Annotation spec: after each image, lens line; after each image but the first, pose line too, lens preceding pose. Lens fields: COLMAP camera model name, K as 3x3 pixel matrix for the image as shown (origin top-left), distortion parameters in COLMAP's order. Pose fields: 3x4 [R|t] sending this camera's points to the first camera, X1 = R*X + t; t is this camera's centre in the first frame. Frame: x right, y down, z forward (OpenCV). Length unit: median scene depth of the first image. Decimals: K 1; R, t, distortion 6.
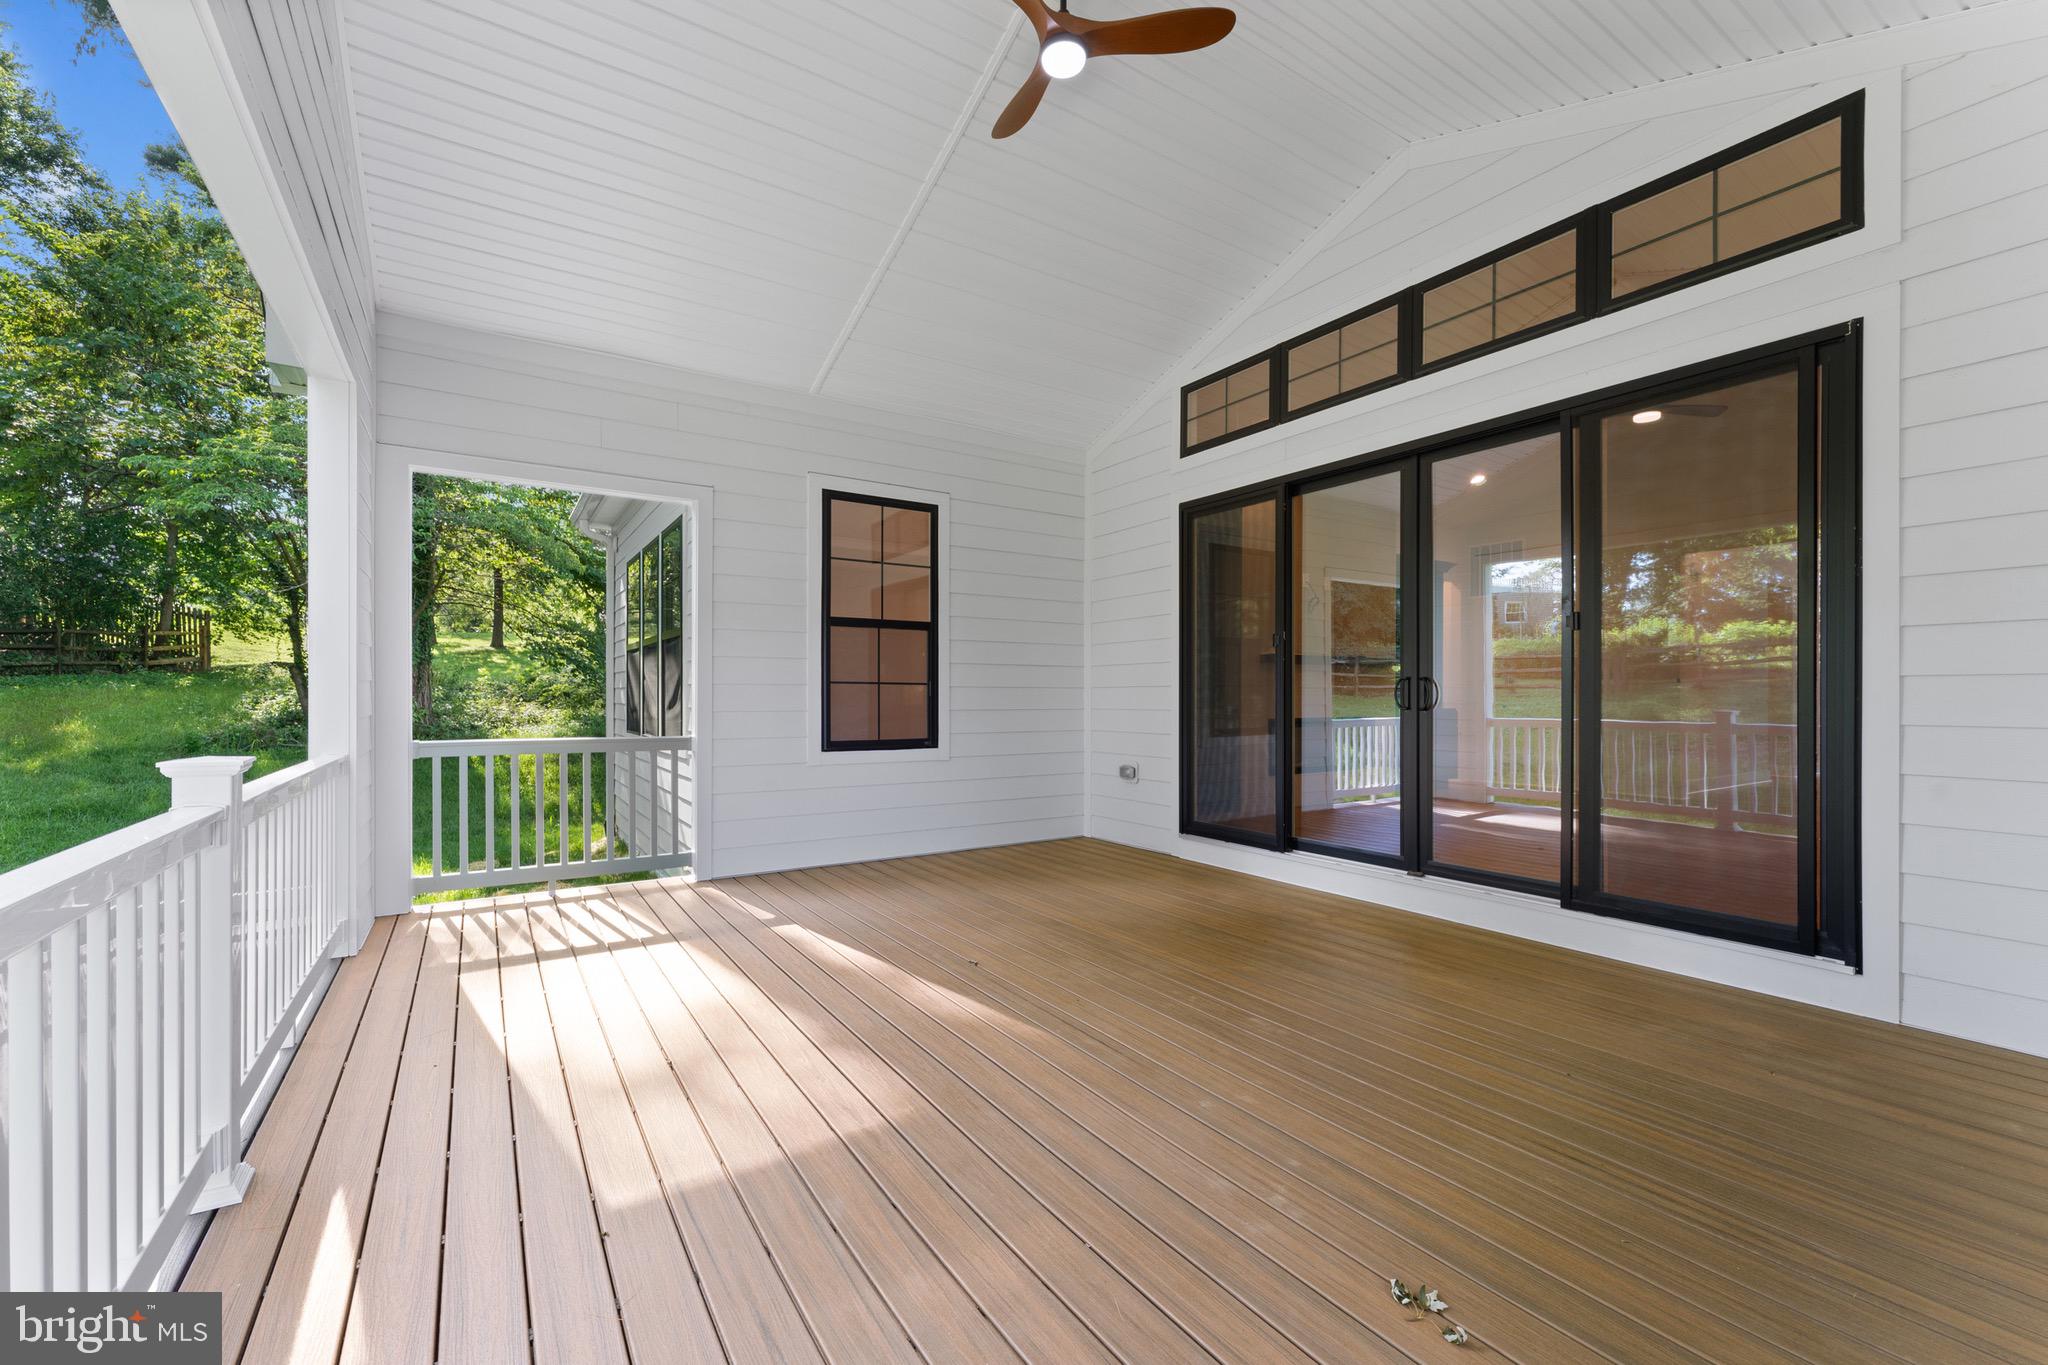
lens RADIAL K [[897.6, 0, 1036.1], [0, 897.6, 706.1], [0, 0, 1]] dist [0.001061, 0.000143]
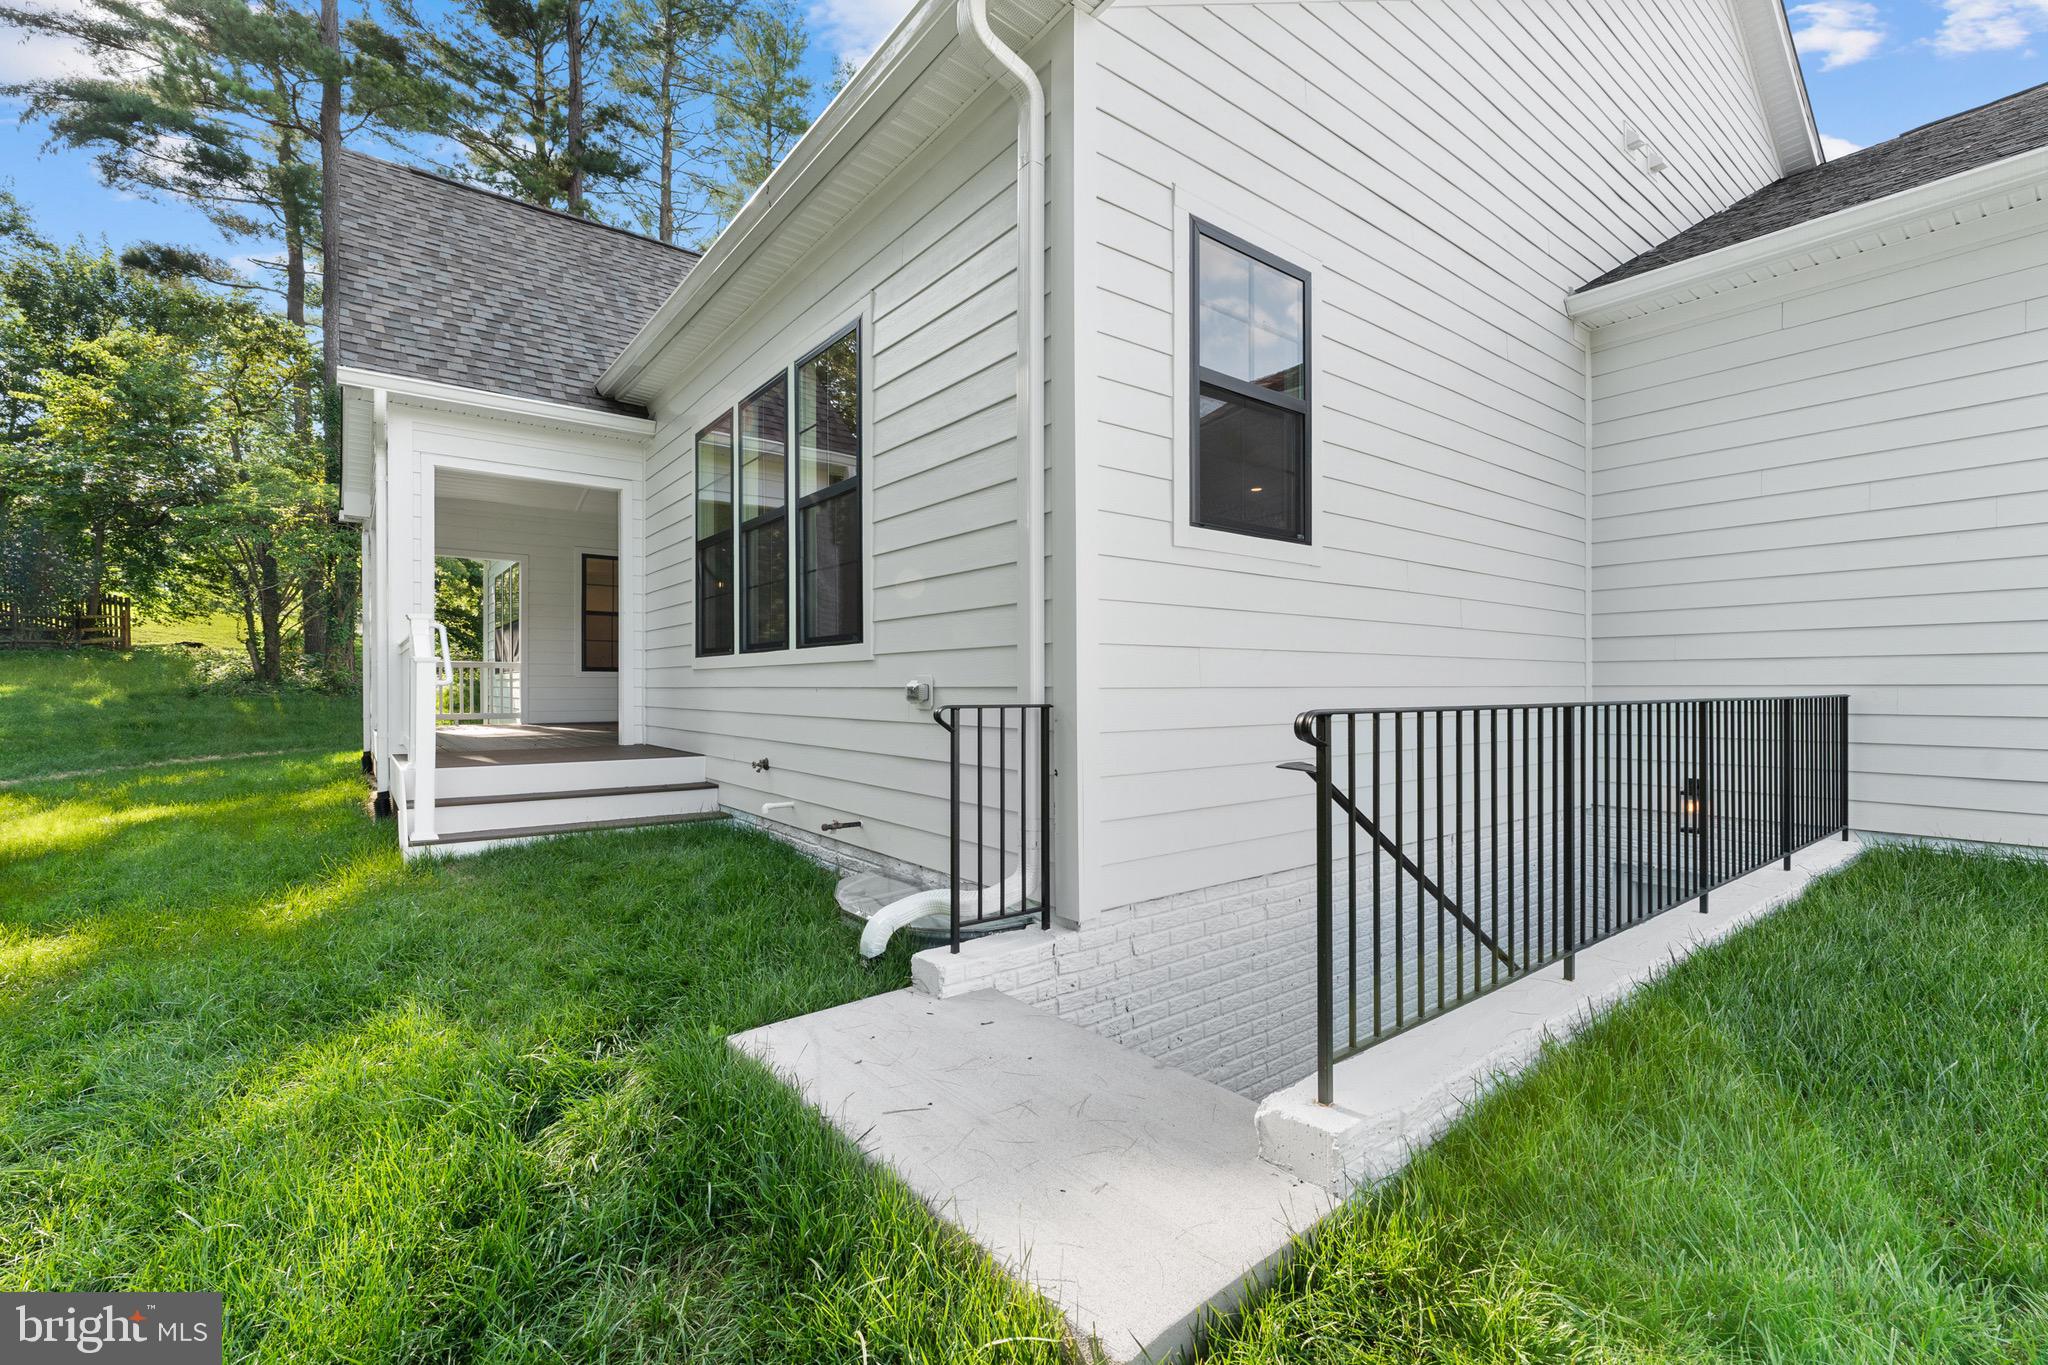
lens RADIAL K [[881.3, 0, 1024.0], [0, 881.3, 682.5], [0, 0, 1]] dist [-0.002249, -0.000361]
pose [[0.995265, -0.005223, 0.097057, 0.153783], [0.006006, 0.999952, -0.007771, 0.024417], [-0.097012, 0.008317, 0.995248, -0.307617]]
